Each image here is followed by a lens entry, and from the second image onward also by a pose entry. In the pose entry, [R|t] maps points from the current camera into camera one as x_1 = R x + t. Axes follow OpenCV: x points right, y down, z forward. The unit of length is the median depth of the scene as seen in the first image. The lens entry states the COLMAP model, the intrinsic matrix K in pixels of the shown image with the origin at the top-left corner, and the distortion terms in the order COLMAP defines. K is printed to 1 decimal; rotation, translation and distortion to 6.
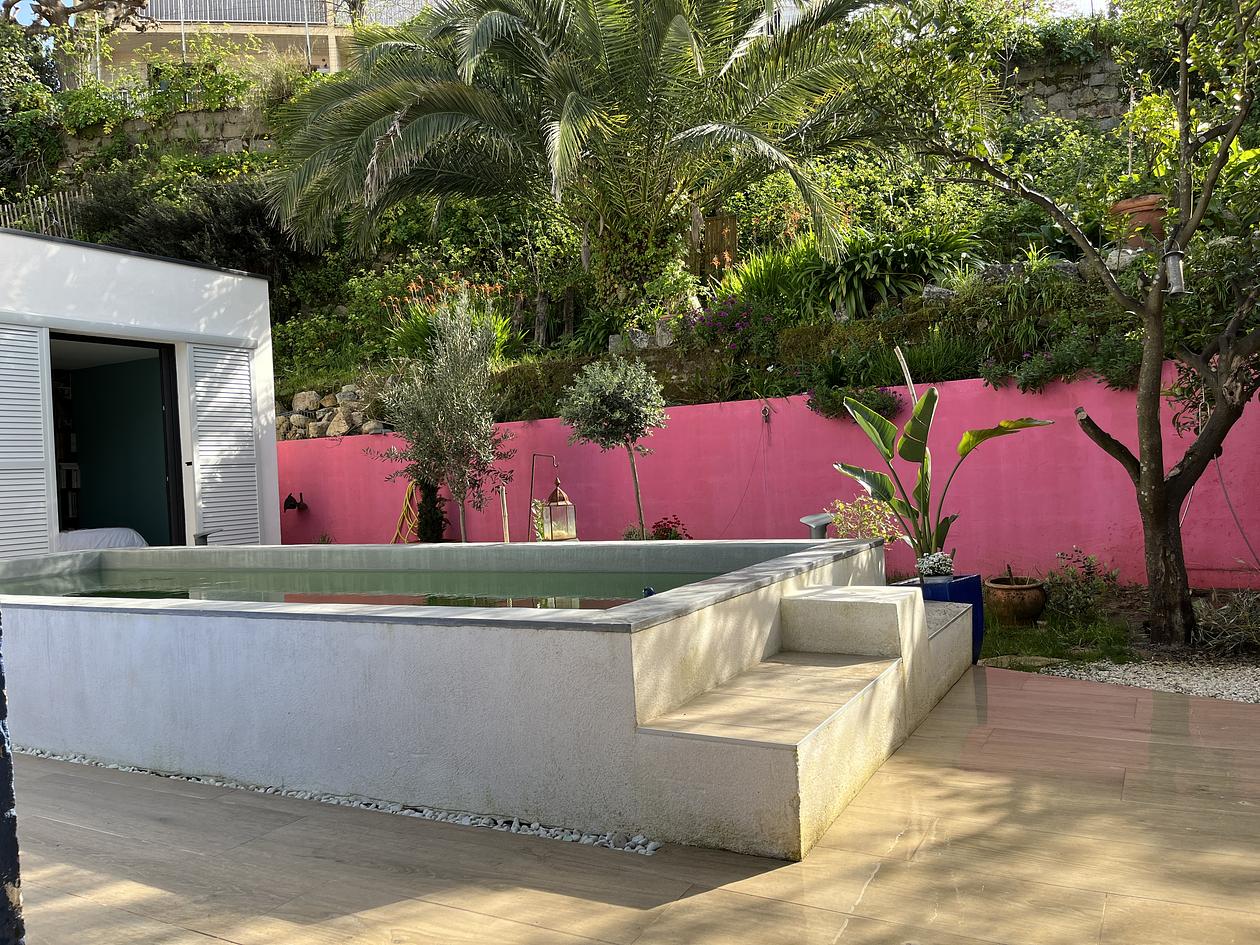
lens RADIAL K [[968.5, 0, 656.1], [0, 968.5, 476.3], [0, 0, 1]] dist [0.046073, -0.085543]
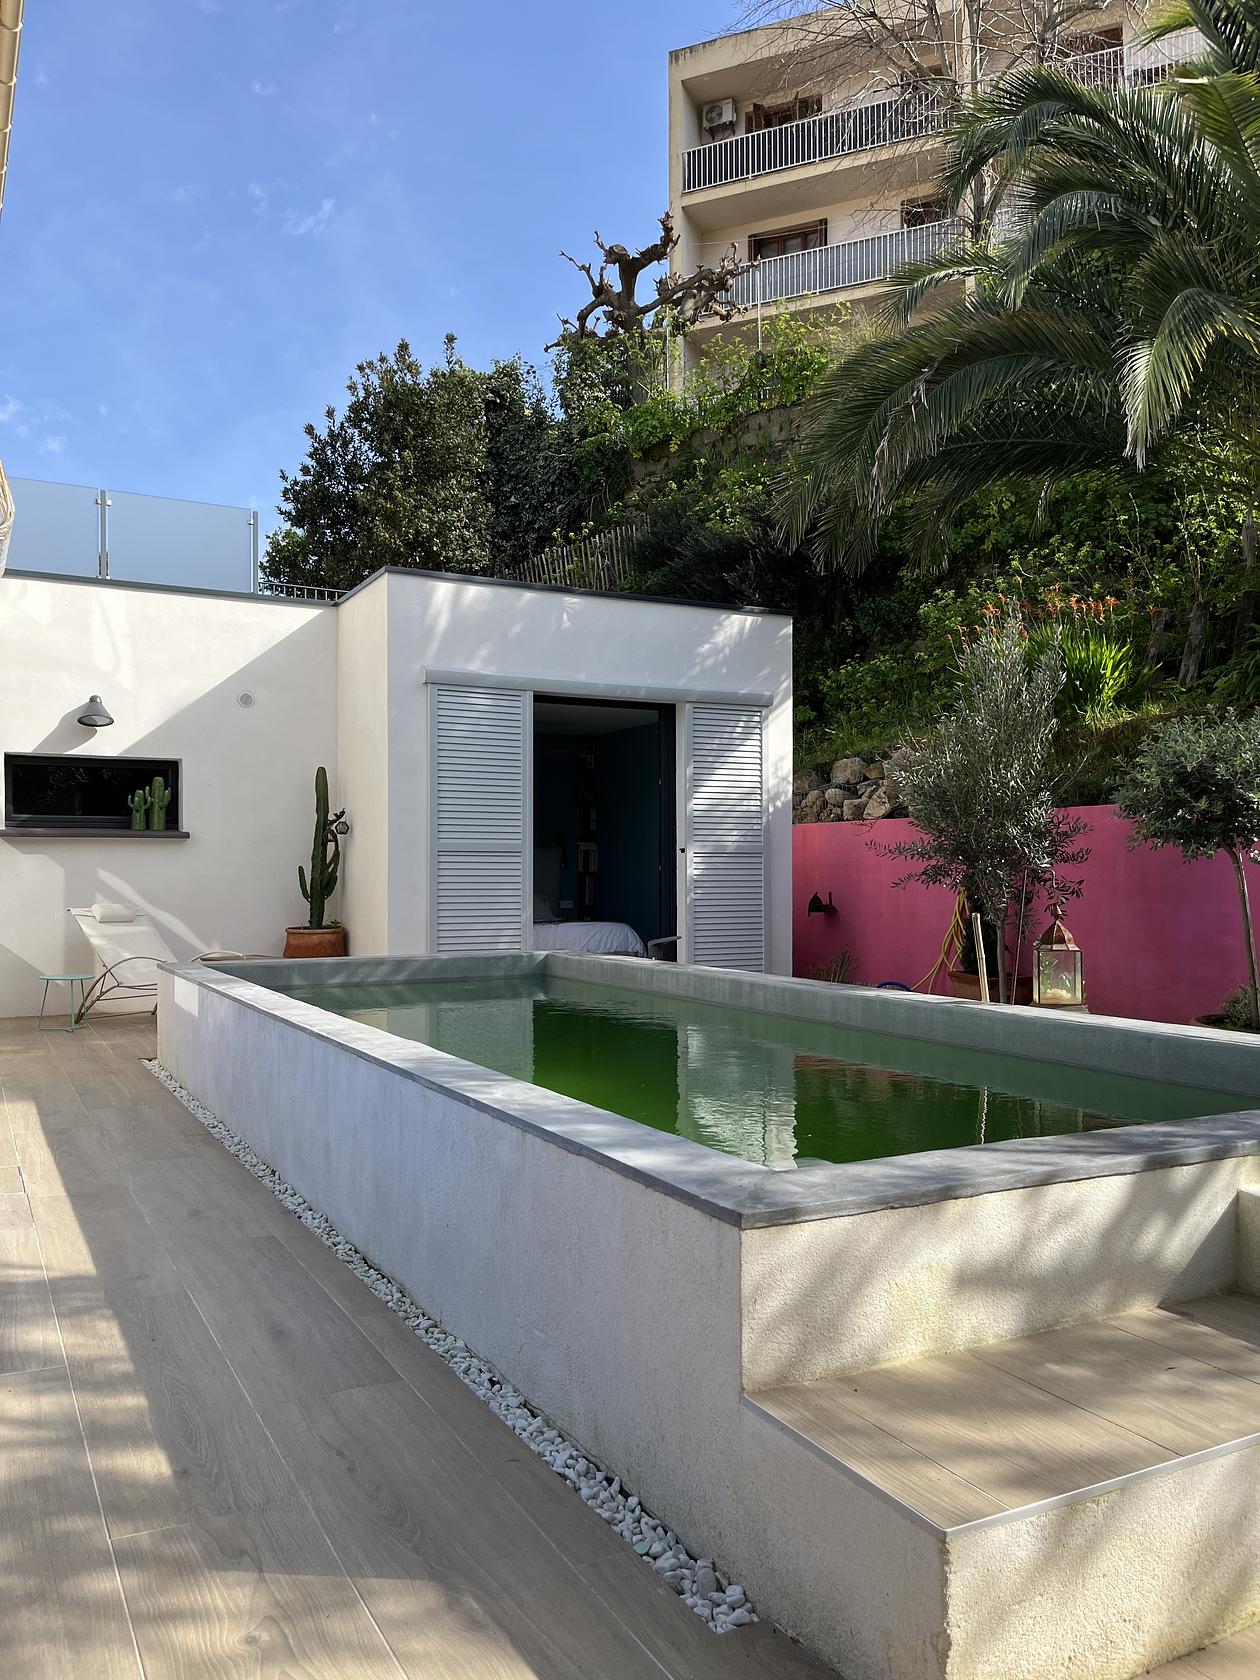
lens RADIAL K [[1291.4, 0, 630.8], [0, 1291.4, 846.8], [0, 0, 1]] dist [0.046073, -0.085543]
pose [[0.815430, 0.037542, -0.577637, 0.095293], [-0.042484, 0.999085, 0.004960, -0.017606], [0.577294, 0.020495, 0.816279, 0.088496]]
